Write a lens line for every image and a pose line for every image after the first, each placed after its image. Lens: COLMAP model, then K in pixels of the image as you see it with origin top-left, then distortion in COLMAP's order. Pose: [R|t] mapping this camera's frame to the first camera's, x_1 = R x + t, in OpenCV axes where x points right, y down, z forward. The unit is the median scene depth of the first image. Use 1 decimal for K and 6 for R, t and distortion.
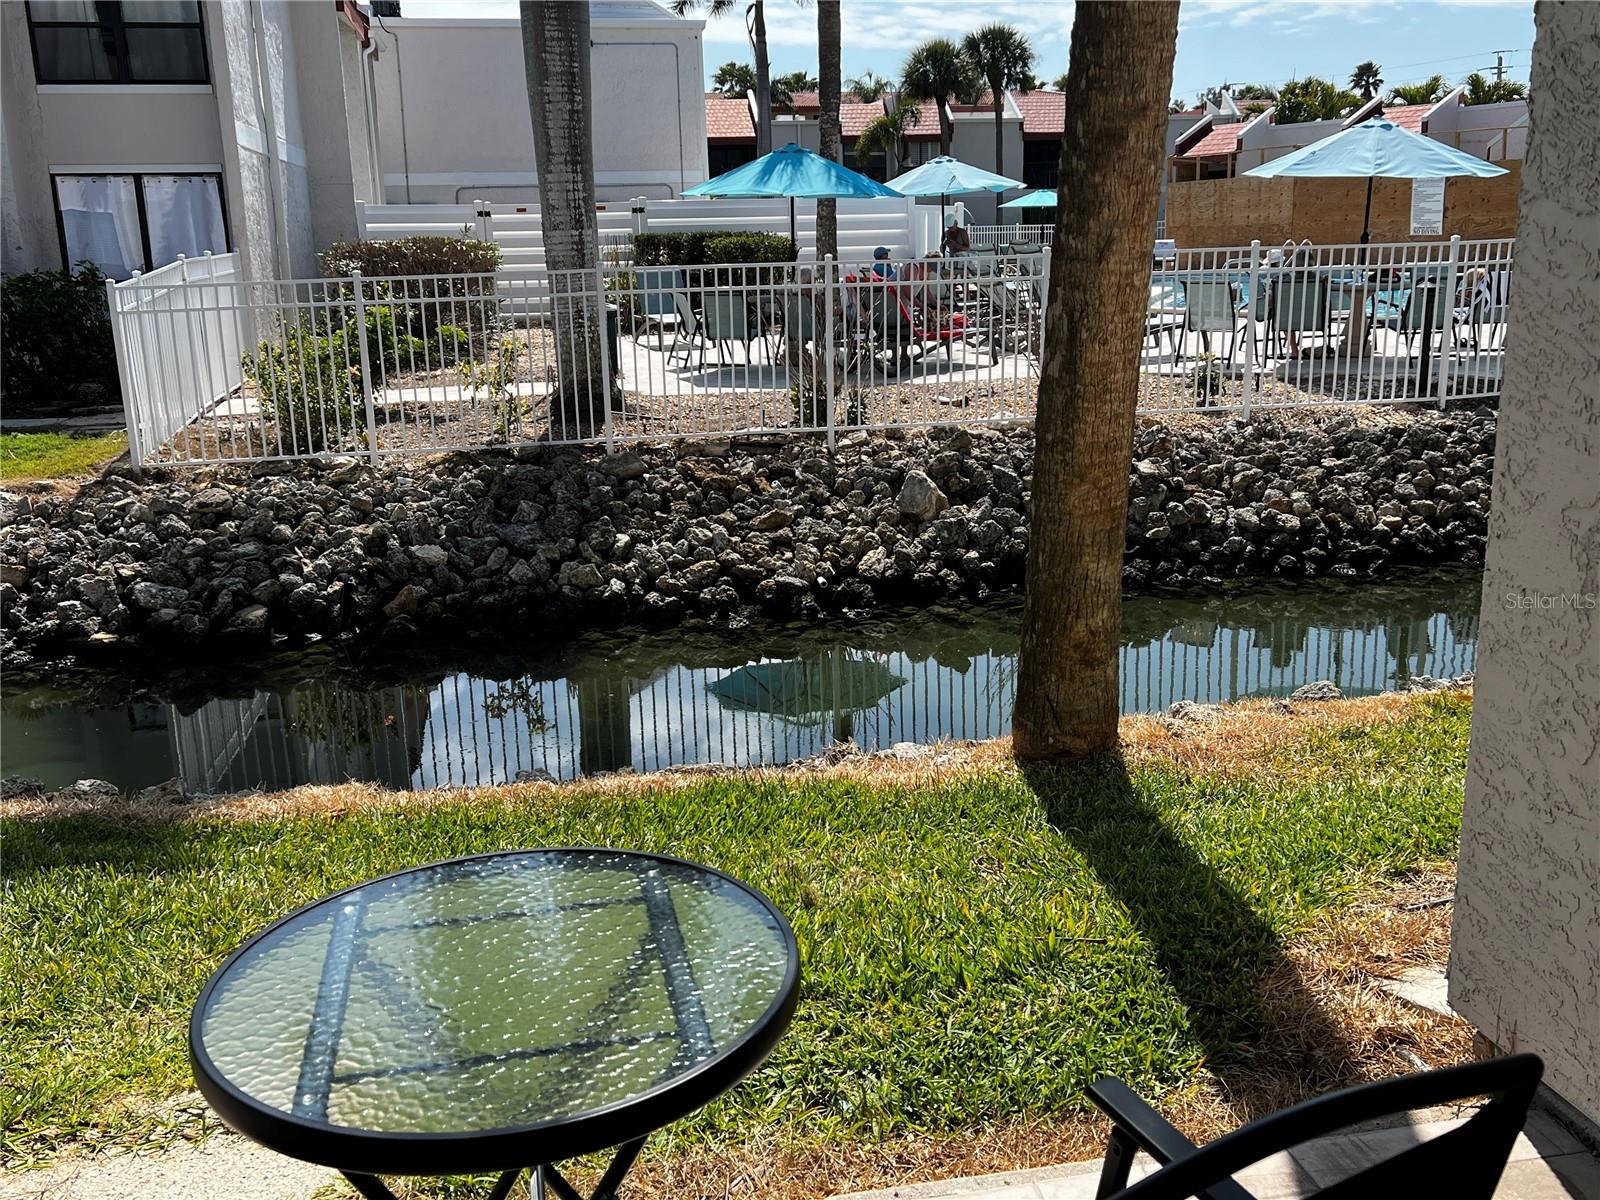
lens RADIAL K [[1501.8, 0, 795.3], [0, 1501.8, 604.7], [0, 0, 1]] dist [0.032435, 0.000000]
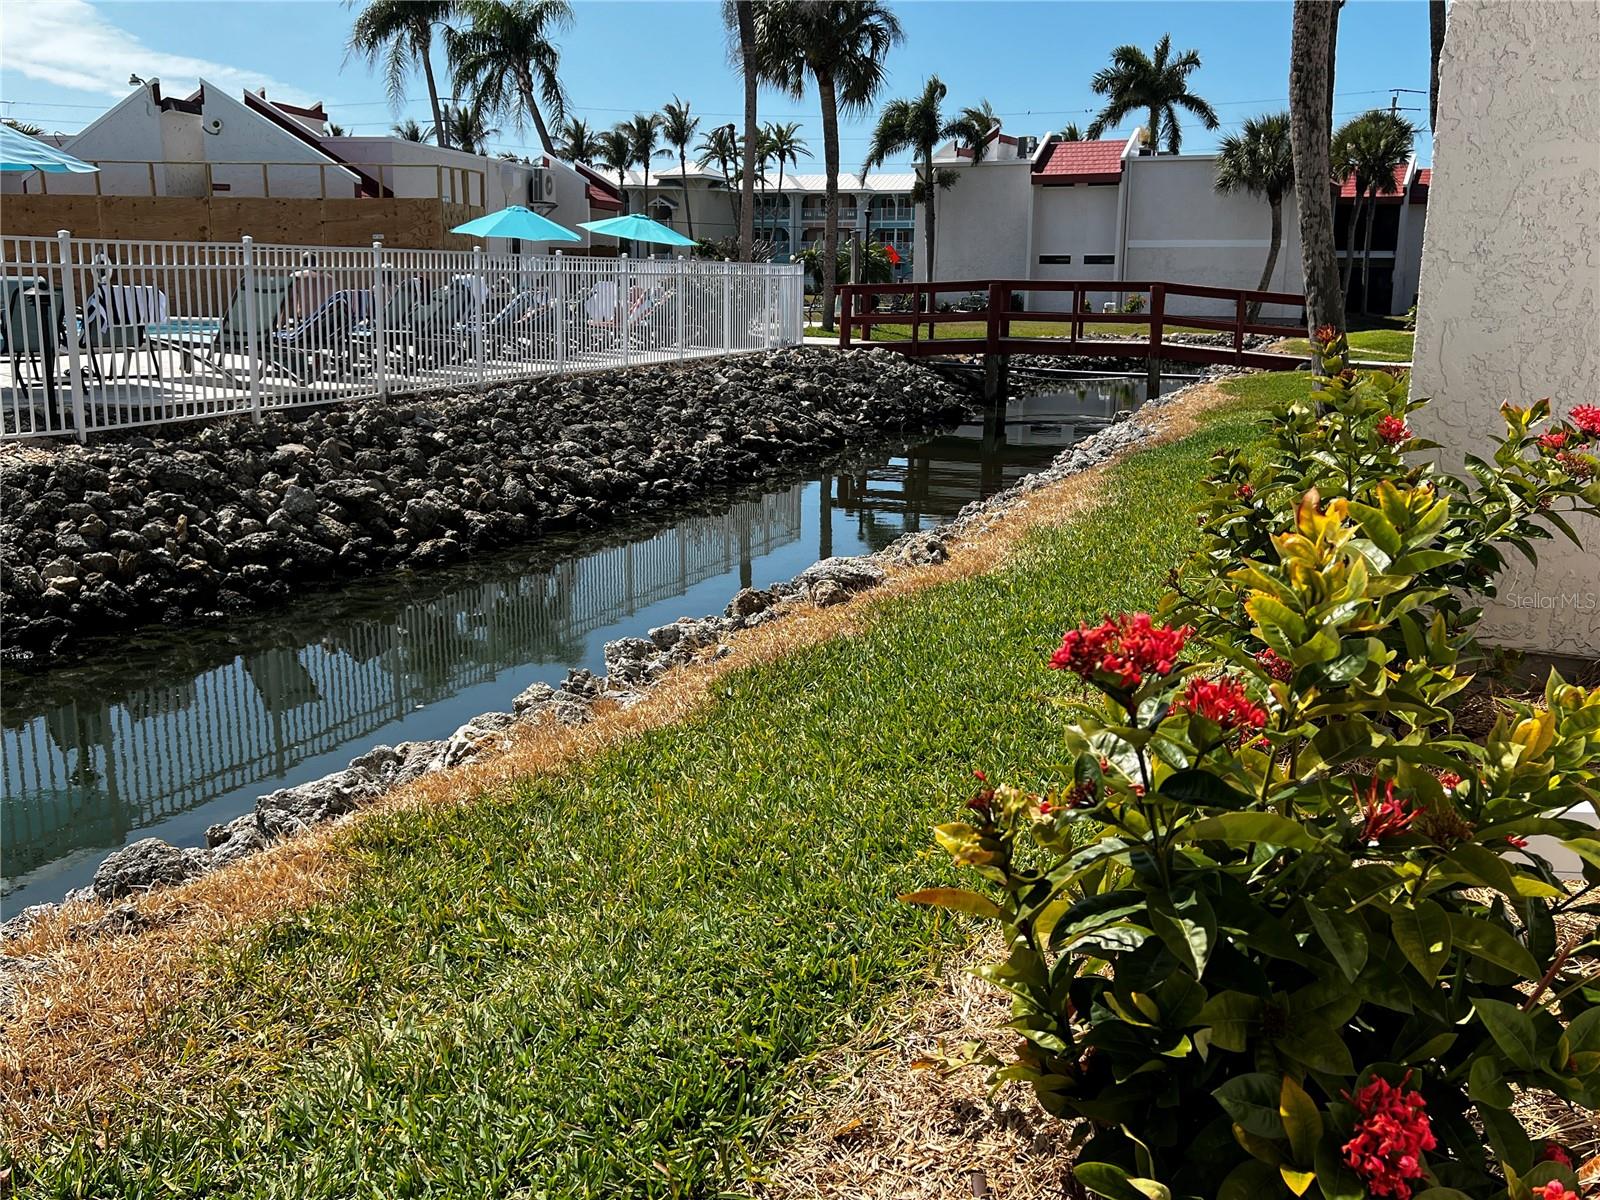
lens RADIAL K [[1501.8, 0, 800.1], [0, 1501.8, 608.5], [0, 0, 1]] dist [0.032435, 0.000000]
pose [[0.627631, -0.126197, 0.768215, 0.035345], [0.157470, 0.986956, 0.033477, -0.008925], [-0.762419, 0.099959, 0.639316, 0.213278]]
